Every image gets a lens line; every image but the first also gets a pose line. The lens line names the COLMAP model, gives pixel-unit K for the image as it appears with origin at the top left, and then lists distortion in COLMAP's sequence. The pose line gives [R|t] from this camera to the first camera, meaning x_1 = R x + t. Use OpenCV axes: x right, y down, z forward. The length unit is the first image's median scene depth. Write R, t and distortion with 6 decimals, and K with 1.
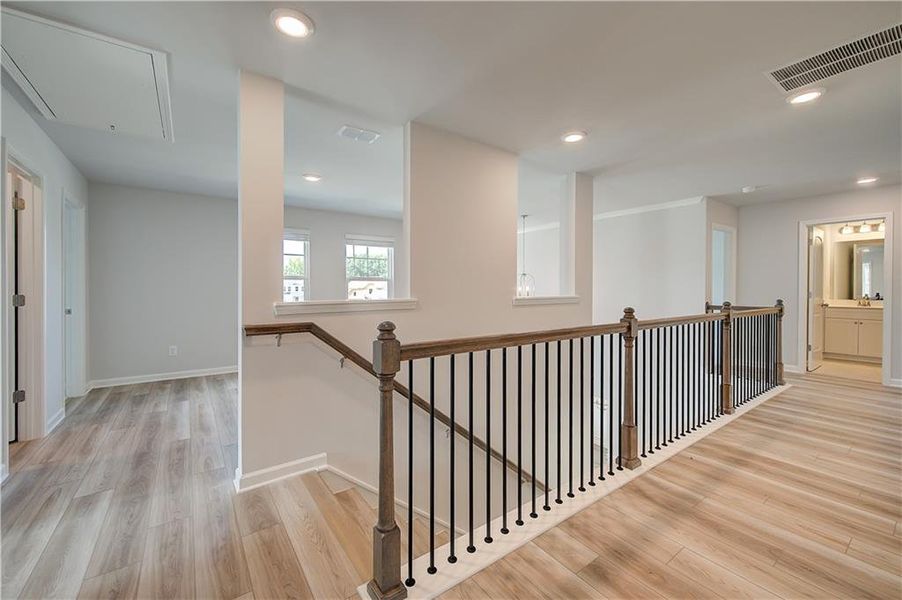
lens RADIAL K [[359.8, 0, 441.1], [0, 359.8, 293.0], [0, 0, 1]] dist [-0.001440, -0.000151]
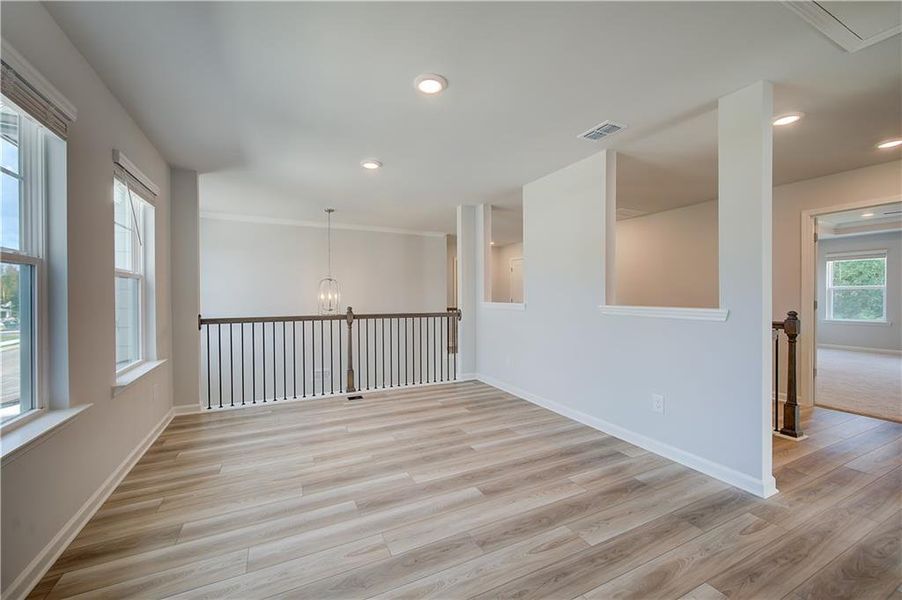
lens RADIAL K [[370.1, 0, 458.4], [0, 370.1, 299.5], [0, 0, 1]] dist [-0.002448, -0.000200]
pose [[0.151162, -0.007839, 0.988478, -1.153723], [0.017325, 0.999836, 0.005280, -0.010467], [-0.988357, 0.016327, 0.151273, 1.146595]]
